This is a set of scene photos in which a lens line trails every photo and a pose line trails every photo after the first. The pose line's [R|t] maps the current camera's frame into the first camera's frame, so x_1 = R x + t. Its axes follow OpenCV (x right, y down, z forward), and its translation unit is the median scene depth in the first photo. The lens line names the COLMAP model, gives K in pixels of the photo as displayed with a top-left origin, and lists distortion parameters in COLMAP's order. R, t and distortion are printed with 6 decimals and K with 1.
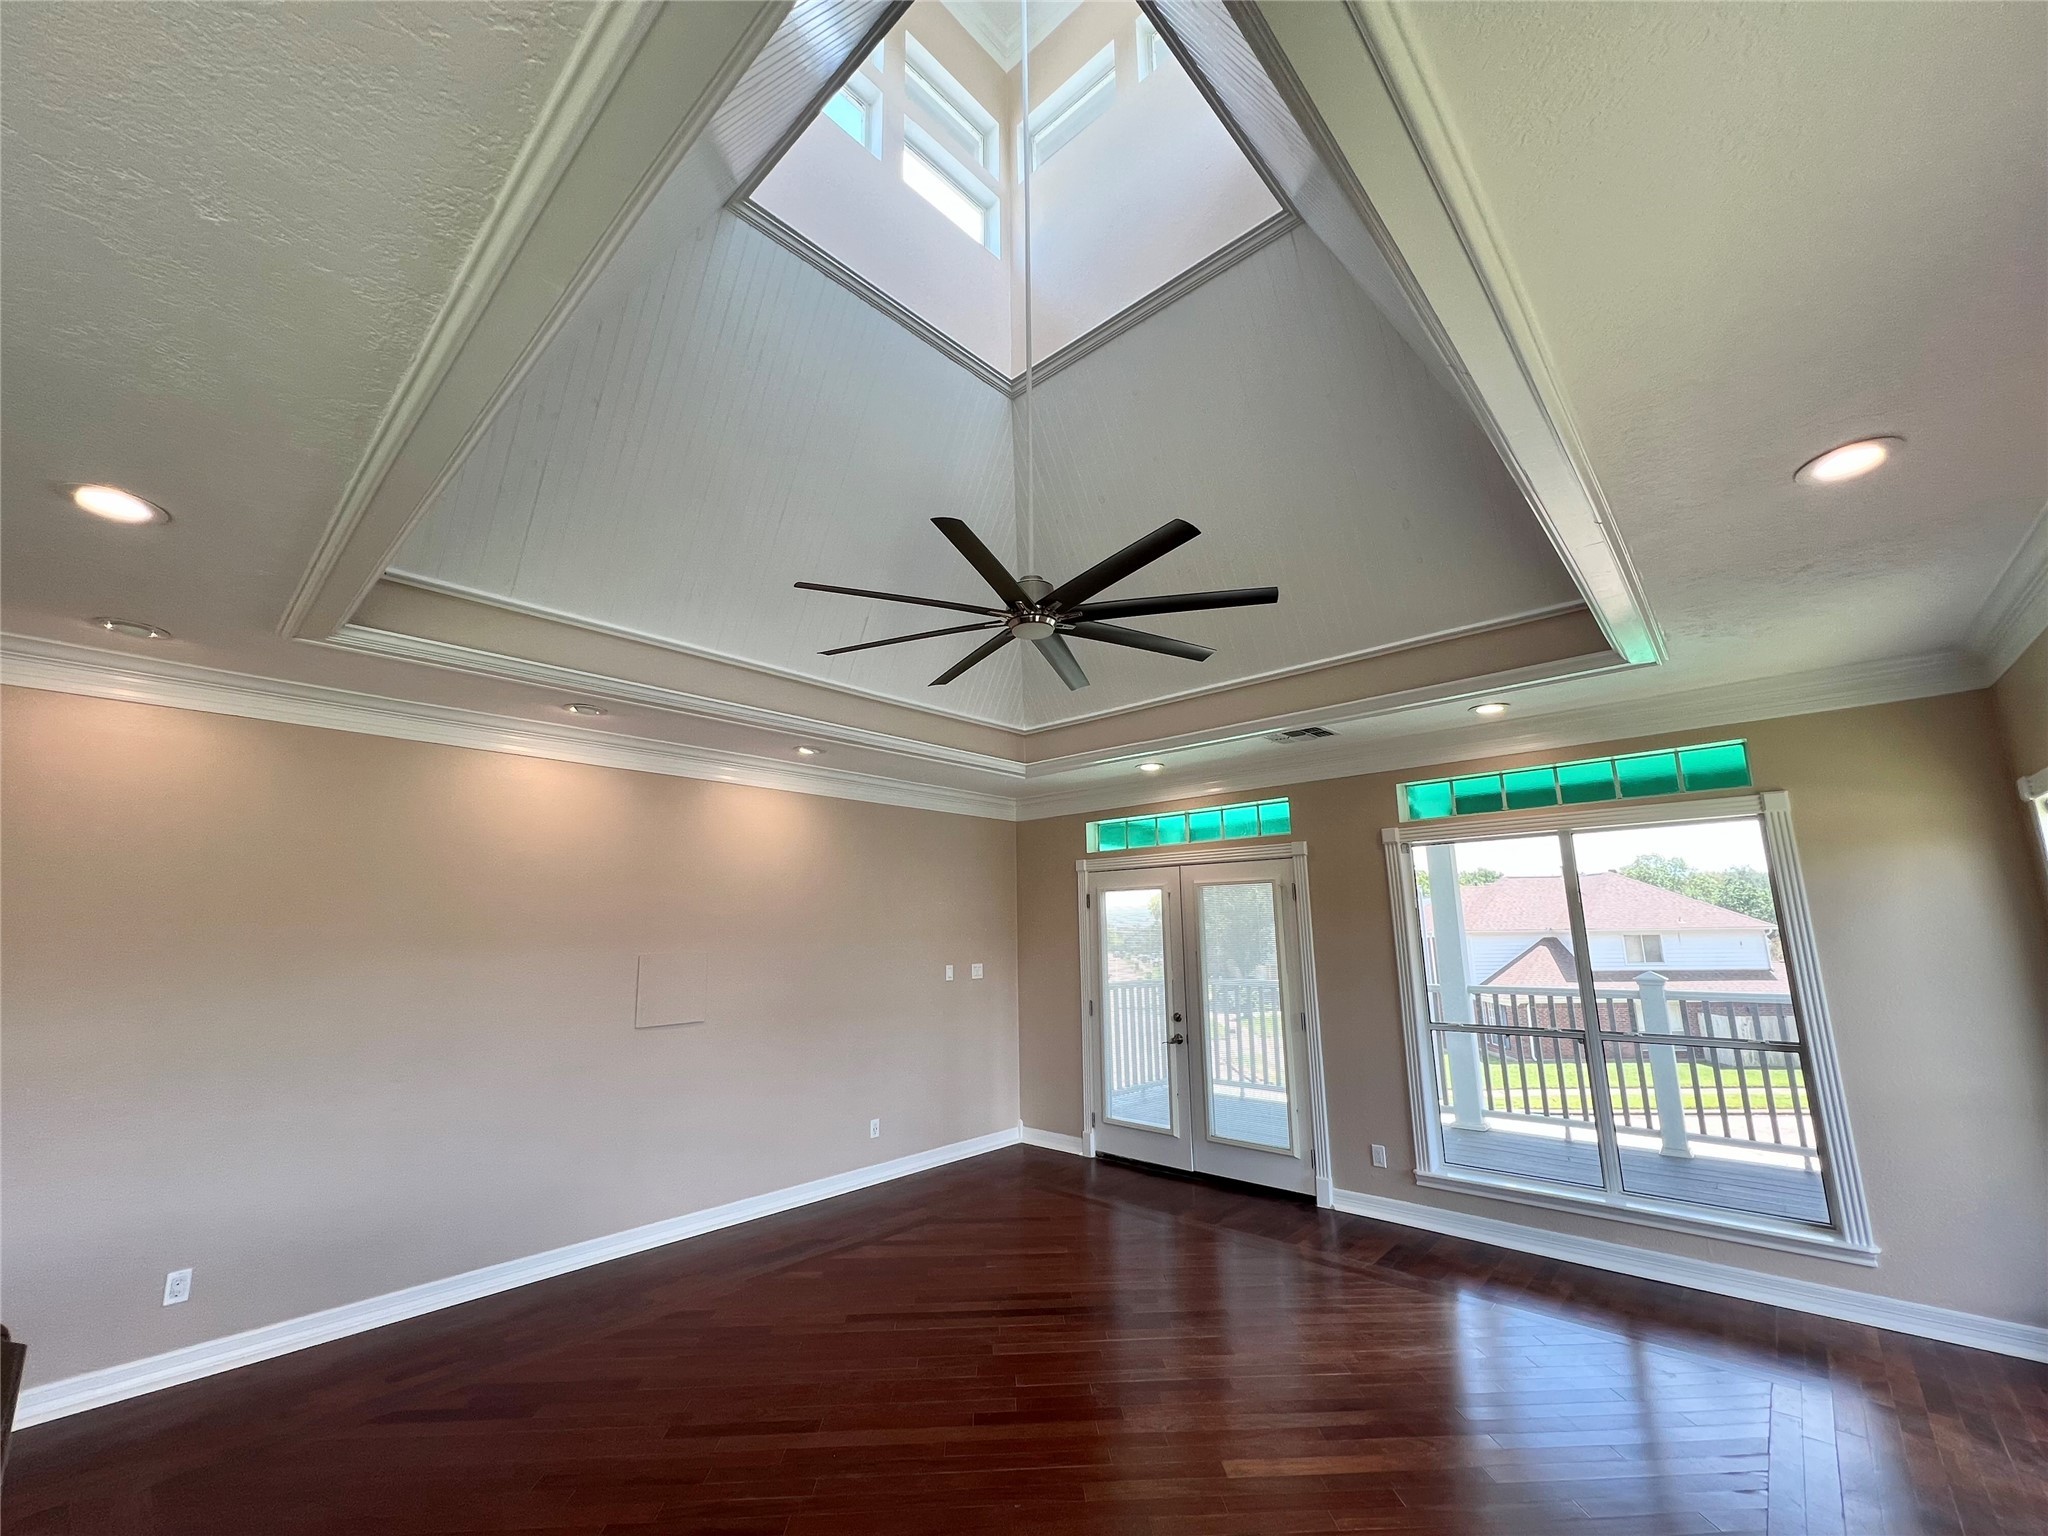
lens RADIAL K [[820.1, 0, 1034.1], [0, 820.1, 766.4], [0, 0, 1]] dist [-0.001053, -0.000175]
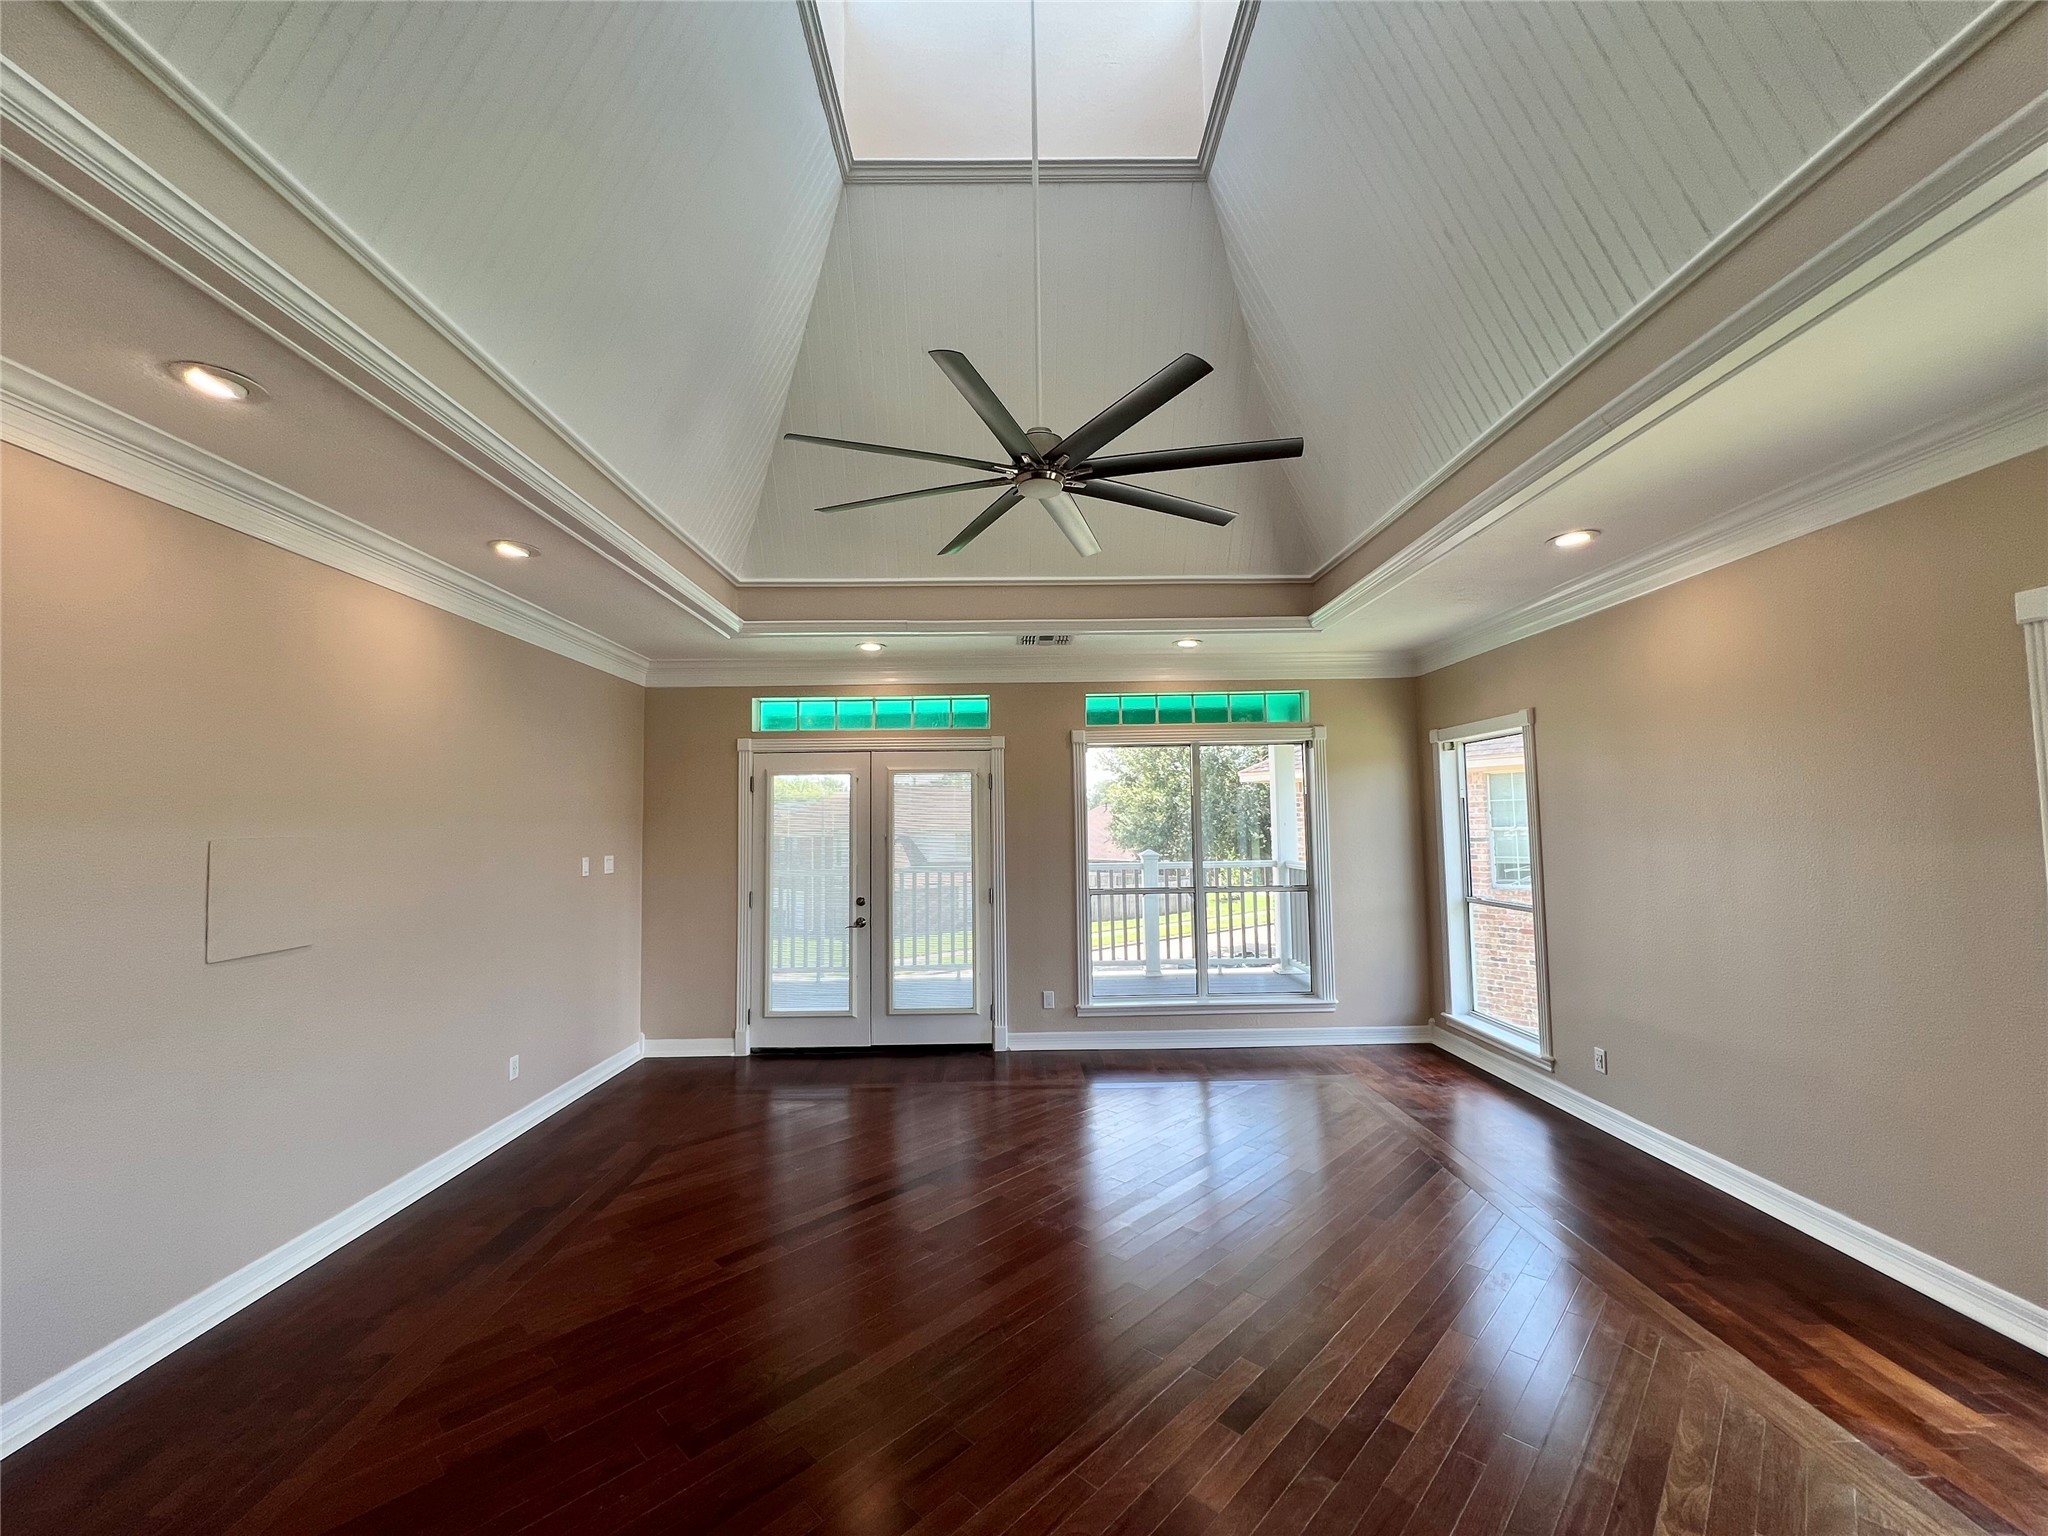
lens RADIAL K [[820.1, 0, 1023.8], [0, 820.1, 765.6], [0, 0, 1]] dist [-0.001053, -0.000175]
pose [[0.729015, 0.052981, 0.682444, -0.385353], [-0.130925, 0.989385, 0.063050, 0.055722], [-0.671860, -0.135313, 0.728213, 0.169214]]
